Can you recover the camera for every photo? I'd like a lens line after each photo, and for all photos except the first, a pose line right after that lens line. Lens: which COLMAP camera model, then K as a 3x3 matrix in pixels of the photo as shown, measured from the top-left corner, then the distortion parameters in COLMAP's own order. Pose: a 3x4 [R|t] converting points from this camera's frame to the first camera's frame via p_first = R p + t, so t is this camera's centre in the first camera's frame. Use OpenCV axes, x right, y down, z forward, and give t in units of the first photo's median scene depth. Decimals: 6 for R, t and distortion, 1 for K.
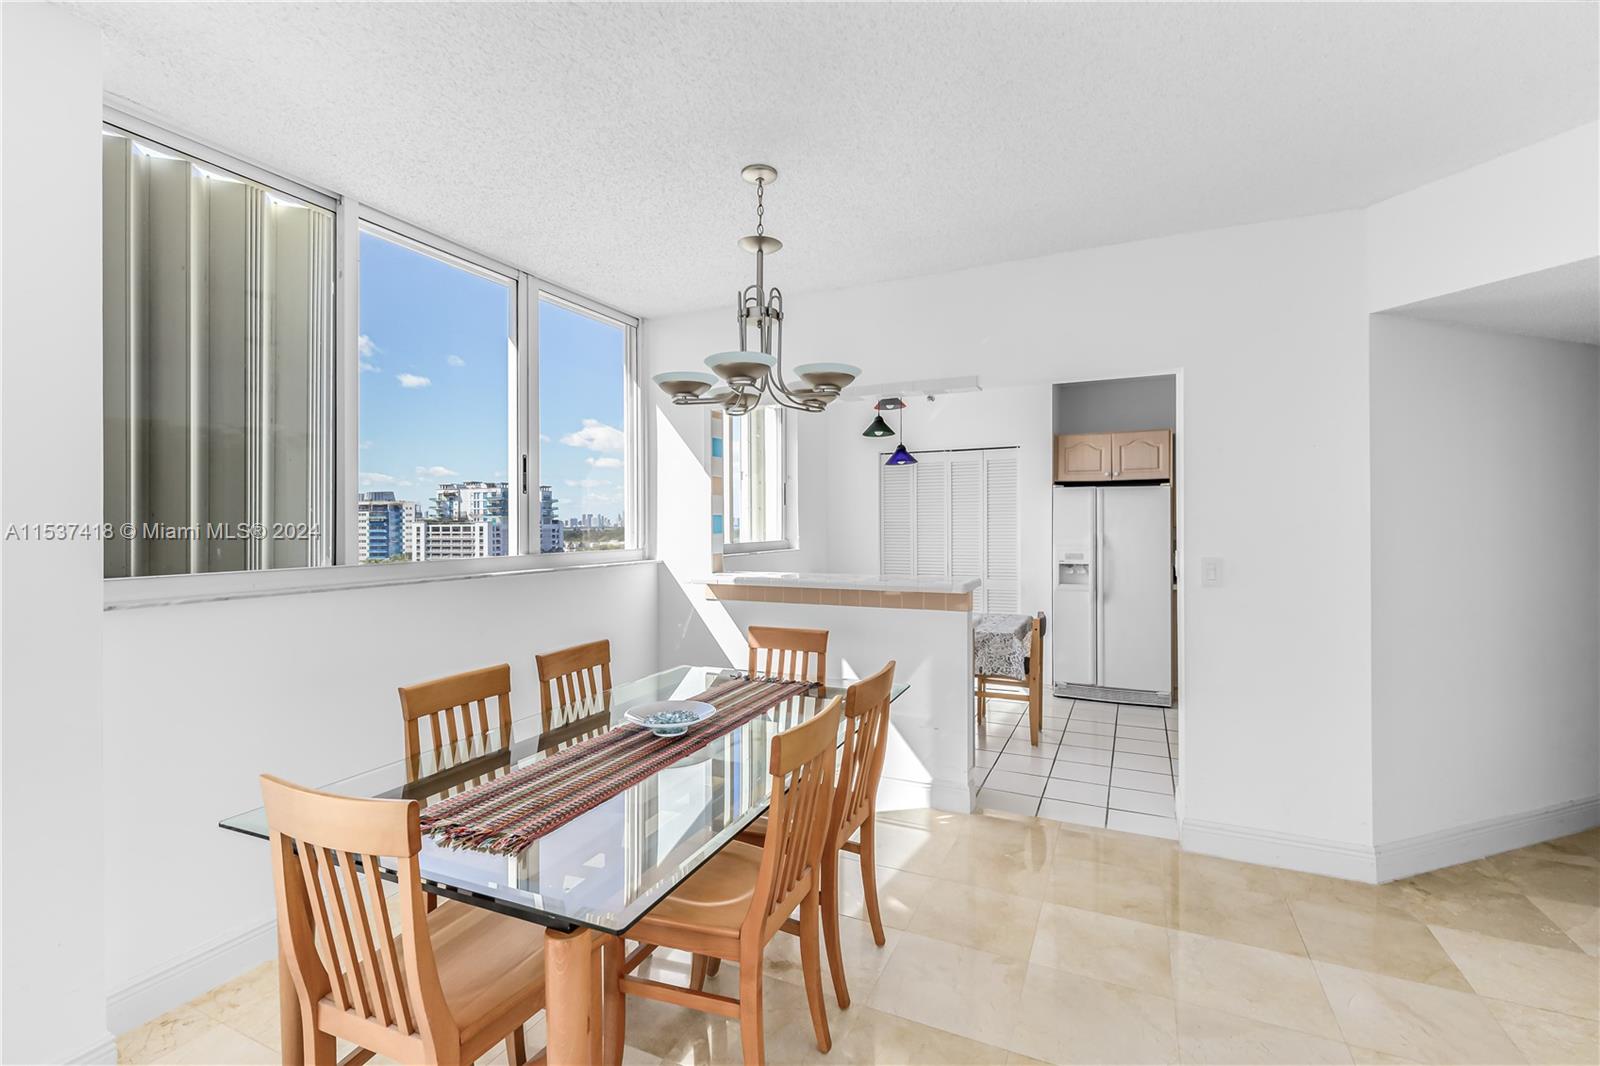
lens RADIAL K [[714.1, 0, 793.6], [0, 714.1, 526.7], [0, 0, 1]] dist [0.001557, -0.005092]
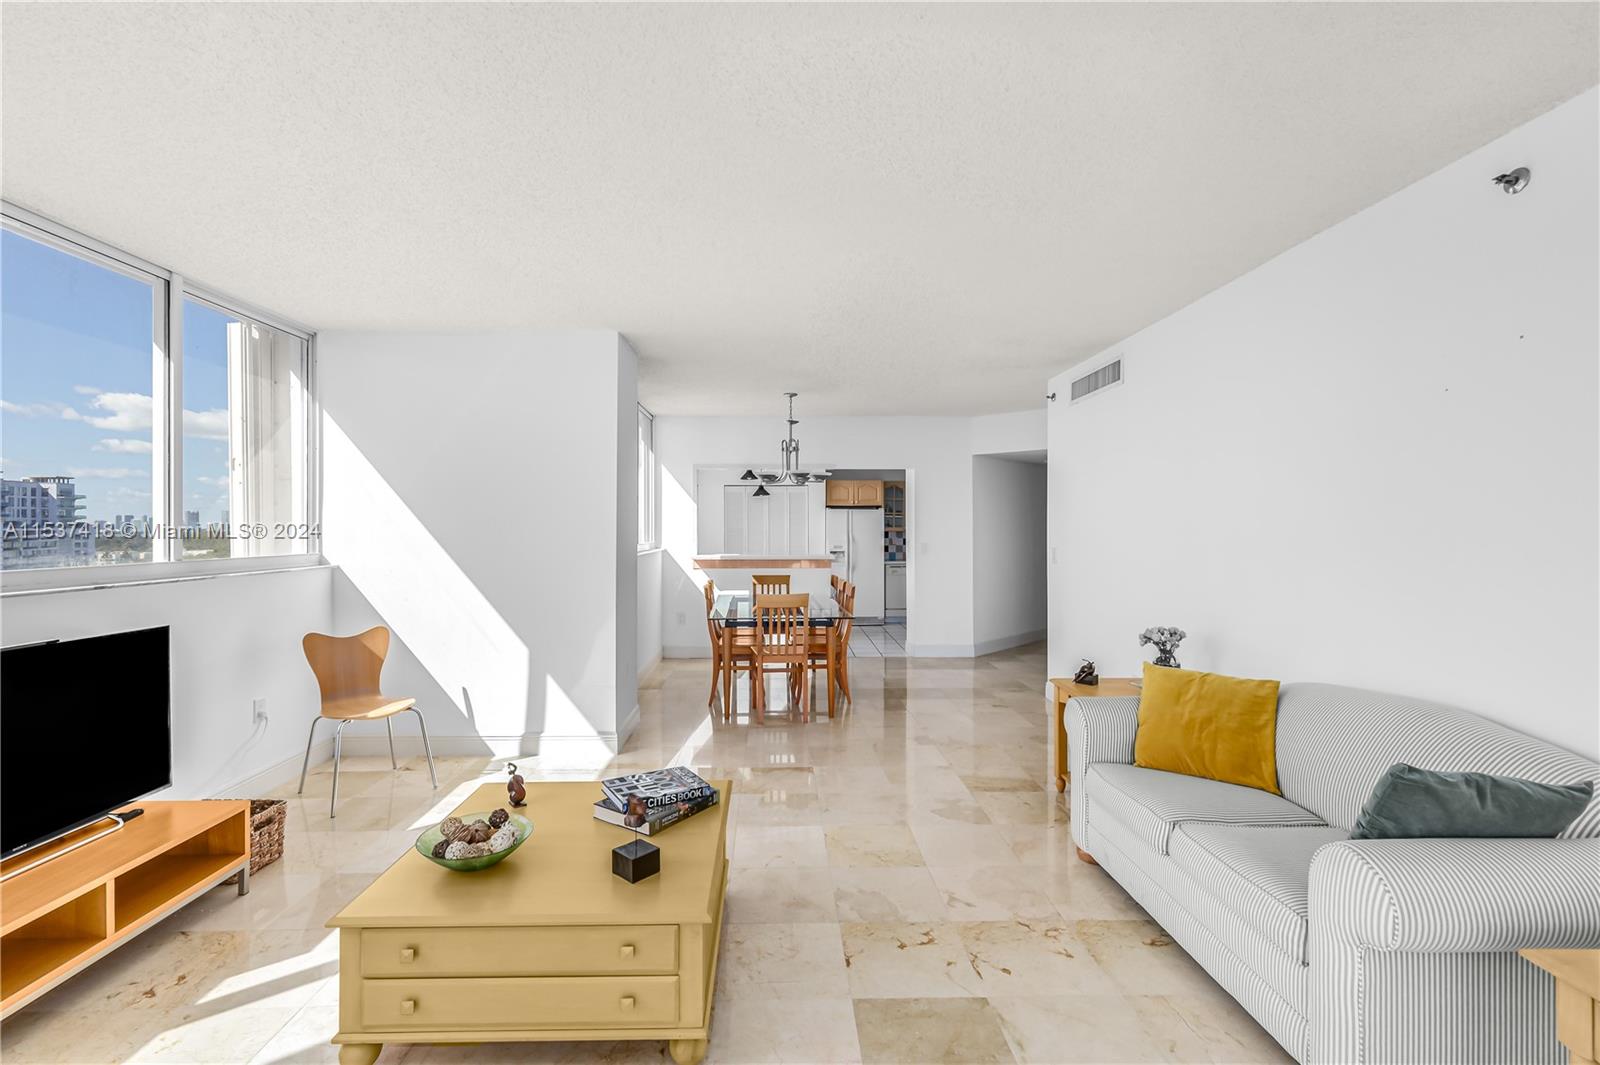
lens RADIAL K [[714.1, 0, 792.5], [0, 714.1, 520.3], [0, 0, 1]] dist [0.001557, -0.005092]
pose [[0.889866, 0.006360, 0.456178, -0.563645], [0.000503, 0.999889, -0.014922, 0.001280], [-0.456222, 0.013508, 0.889764, -0.603664]]
